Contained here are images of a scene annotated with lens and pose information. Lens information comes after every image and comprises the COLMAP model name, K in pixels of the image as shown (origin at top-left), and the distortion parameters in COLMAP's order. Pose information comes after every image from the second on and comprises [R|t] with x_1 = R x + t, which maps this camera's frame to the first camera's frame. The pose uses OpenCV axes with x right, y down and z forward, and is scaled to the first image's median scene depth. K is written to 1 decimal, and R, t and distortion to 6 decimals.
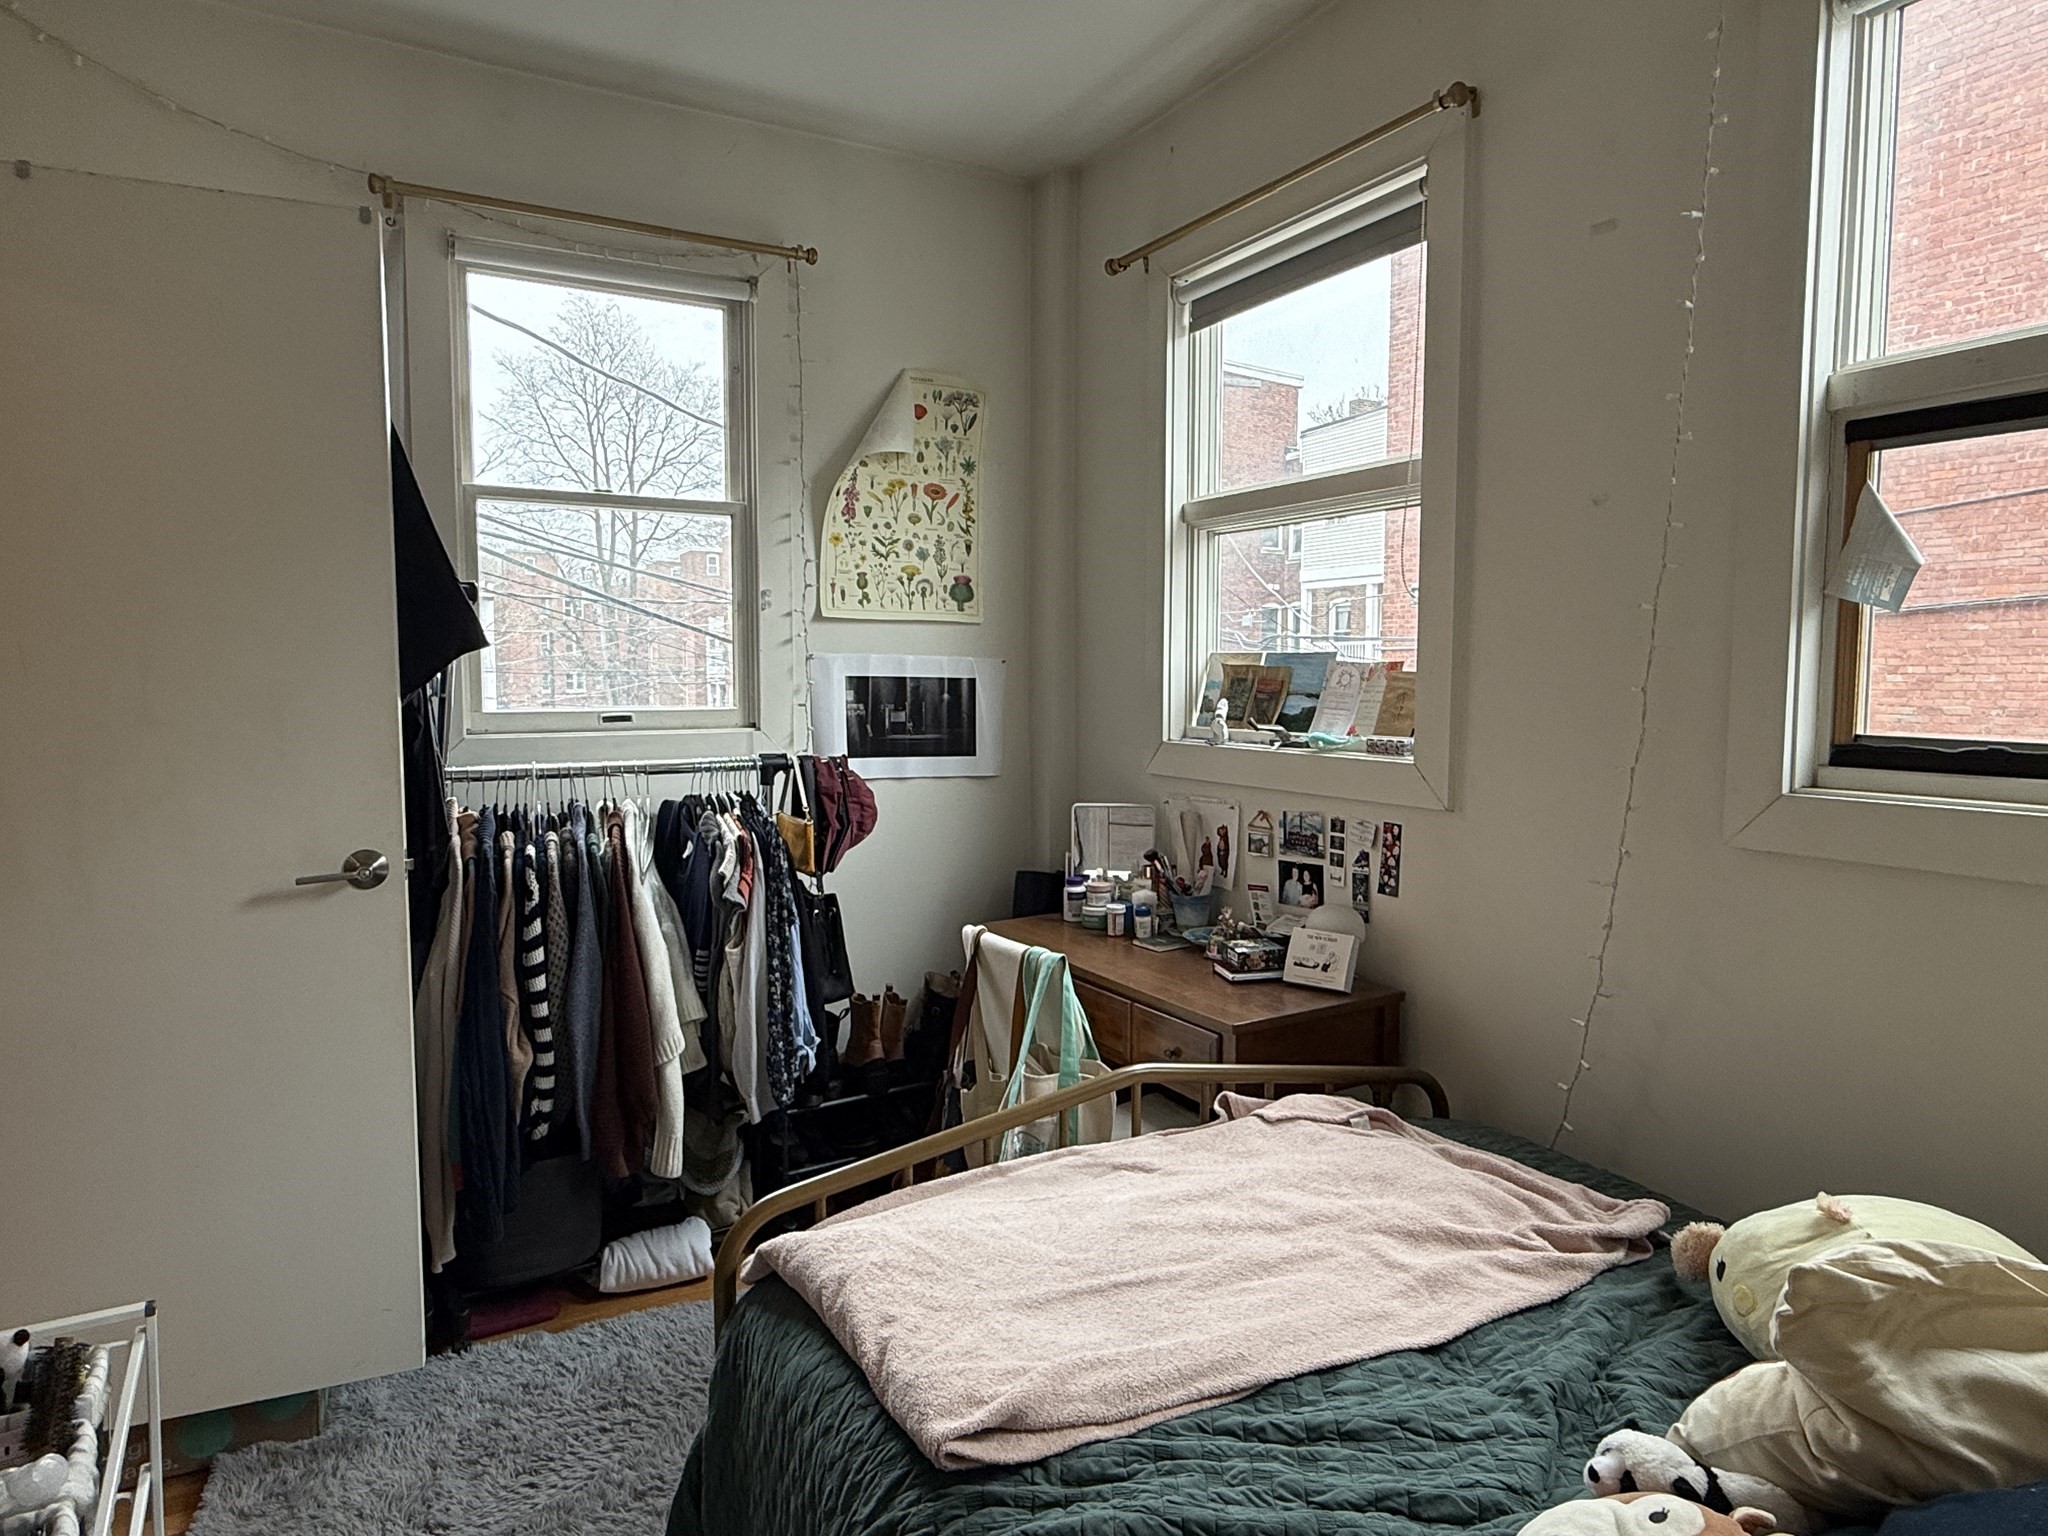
lens RADIAL K [[1250.1, 0, 1024.0], [0, 1250.1, 768.0], [0, 0, 1]] dist [0.001285, -0.001493]
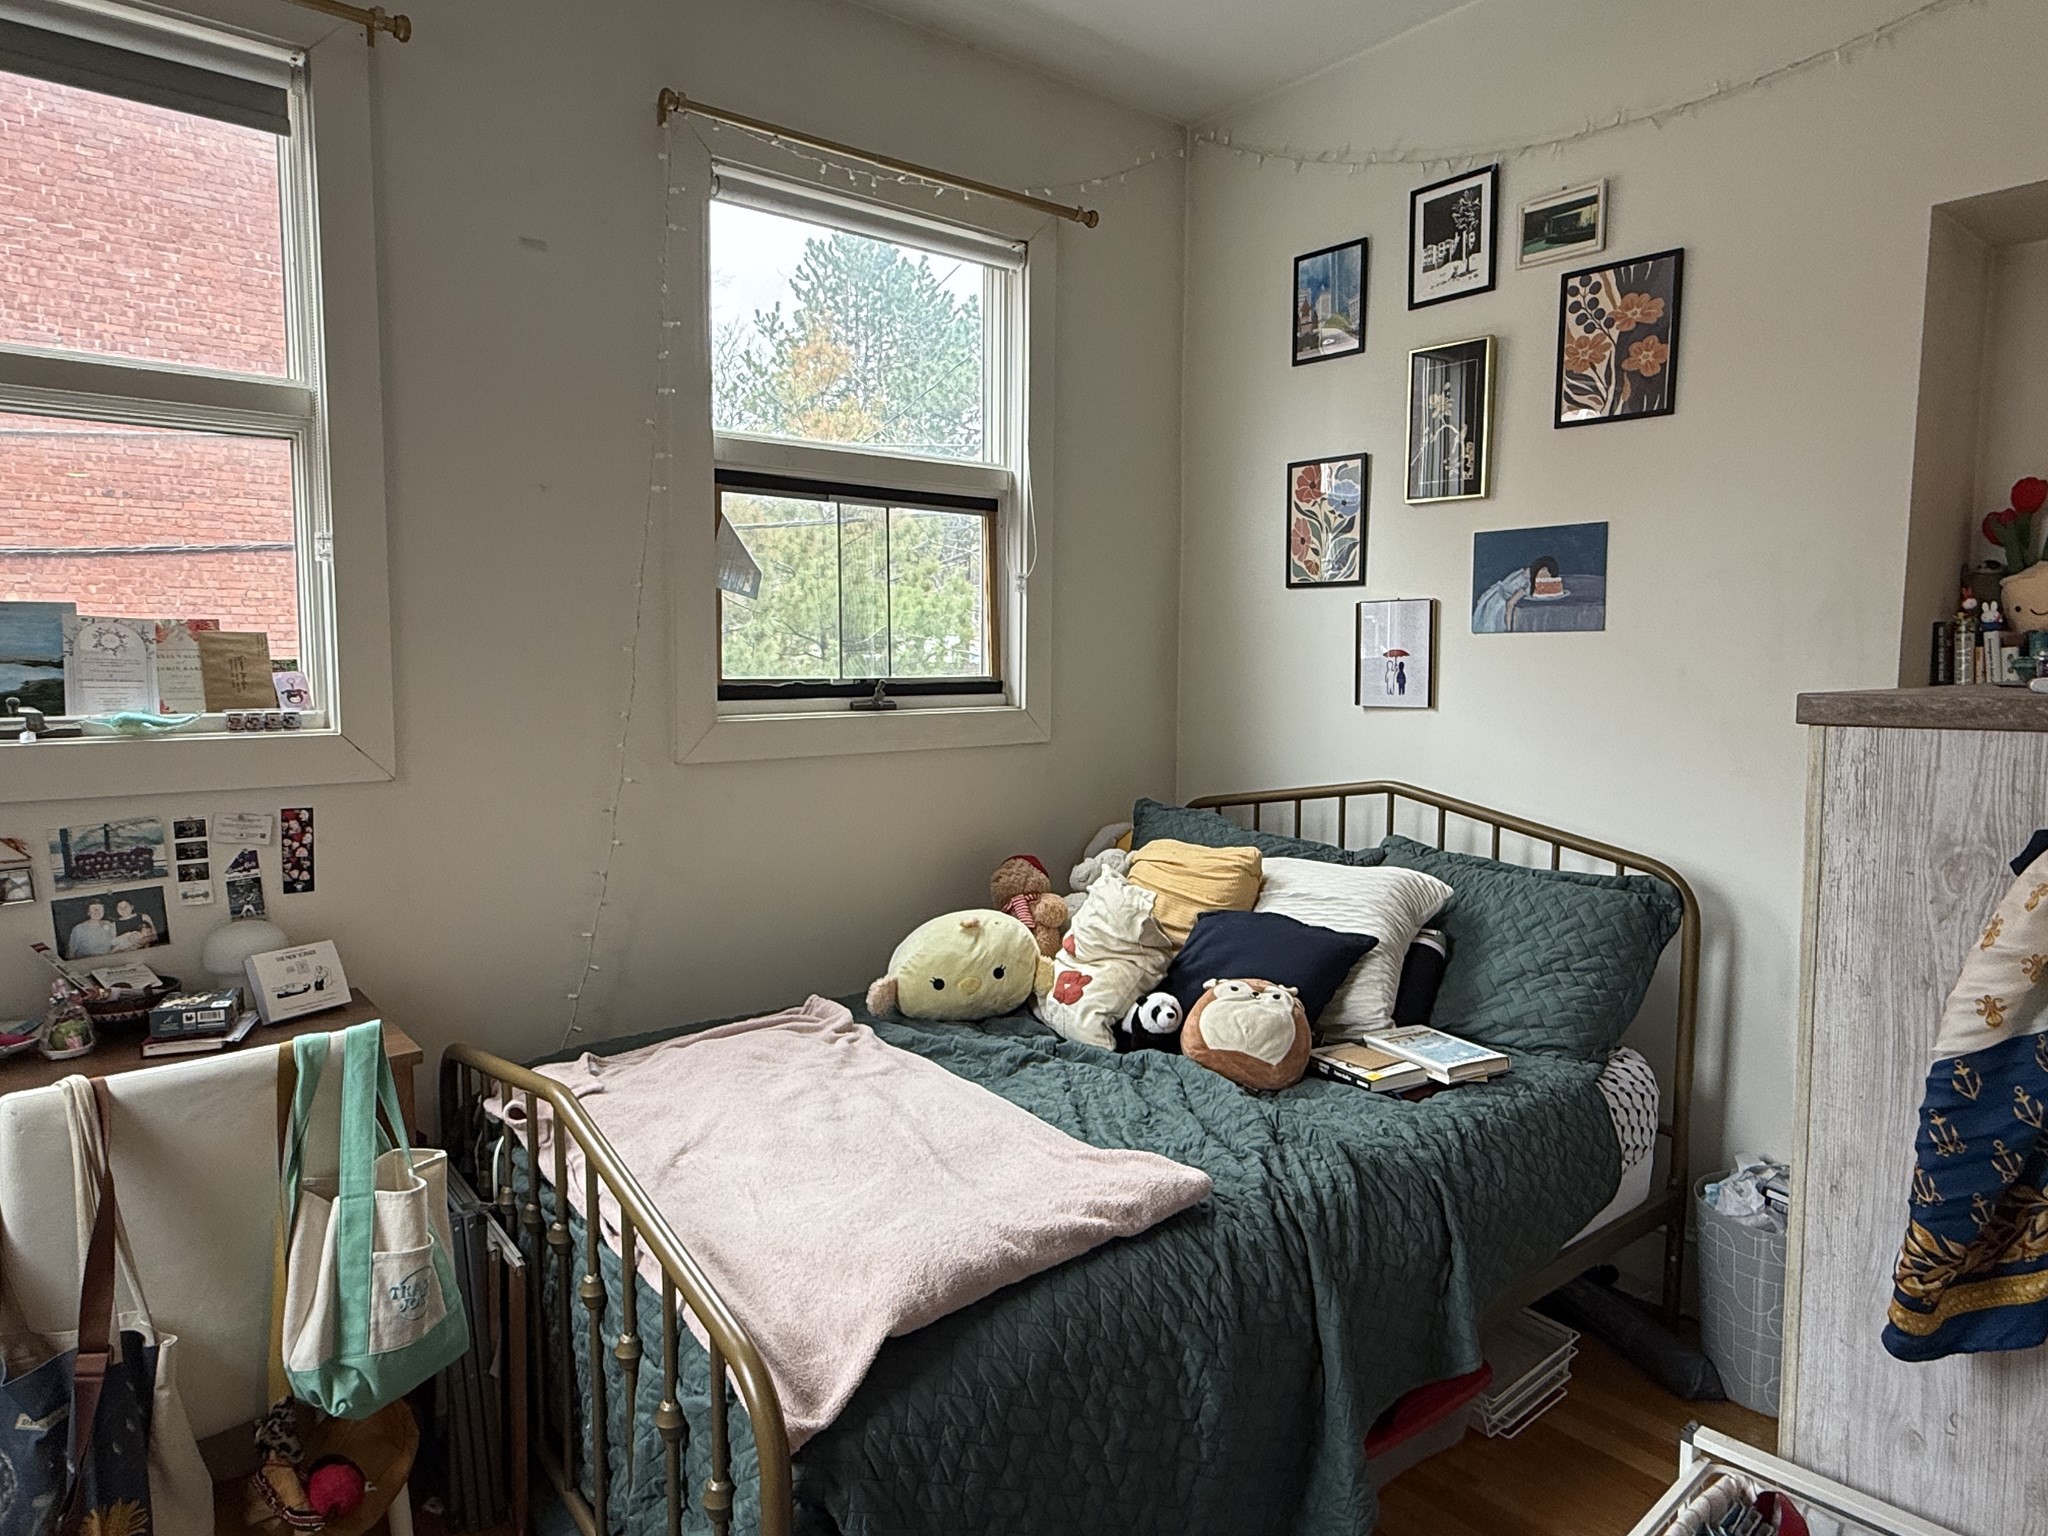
lens RADIAL K [[1250.1, 0, 1024.0], [0, 1250.1, 768.0], [0, 0, 1]] dist [0.001285, -0.001493]
pose [[-0.177341, -0.090557, 0.979974, -0.624197], [0.073783, 0.991732, 0.104995, -0.036175], [-0.981380, 0.090926, -0.169193, 0.640520]]
